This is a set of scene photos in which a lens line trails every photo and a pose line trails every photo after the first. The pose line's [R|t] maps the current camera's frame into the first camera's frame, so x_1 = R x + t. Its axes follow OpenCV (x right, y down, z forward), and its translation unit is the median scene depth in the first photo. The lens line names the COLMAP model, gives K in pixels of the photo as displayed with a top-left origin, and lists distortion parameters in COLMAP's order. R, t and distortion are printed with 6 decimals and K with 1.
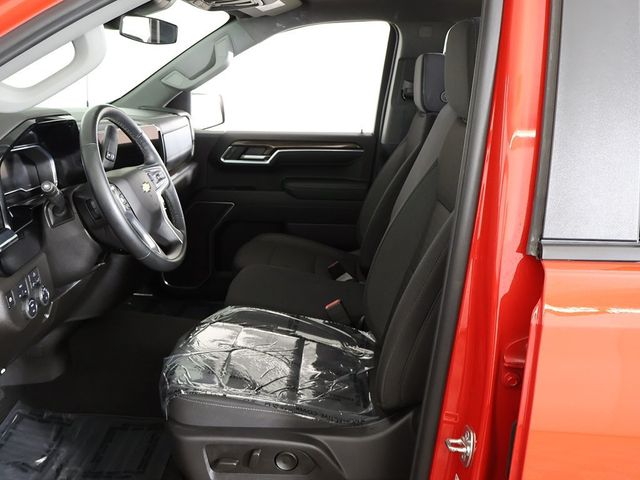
lens RADIAL K [[625.1, 0, 320.0], [0, 625.1, 240.0], [0, 0, 1]] dist [0.007545, 0.021834]
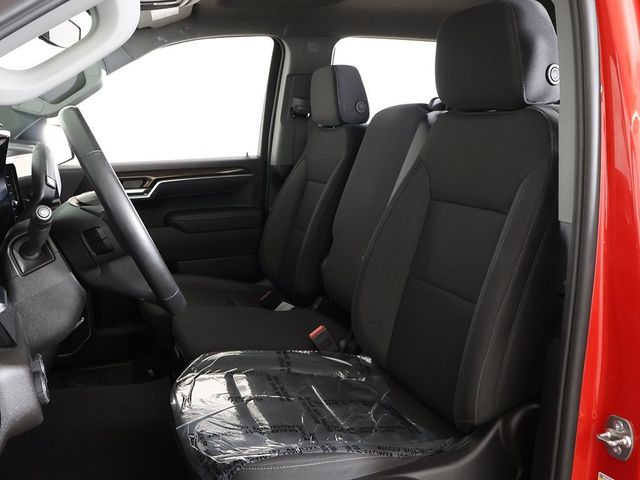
lens RADIAL K [[625.1, 0, 320.0], [0, 625.1, 240.0], [0, 0, 1]] dist [0.007545, 0.021834]
pose [[0.927502, -0.111555, 0.356786, -0.197396], [0.136059, 0.989712, -0.044251, 0.009423], [-0.348179, 0.089587, 0.933138, 0.111735]]
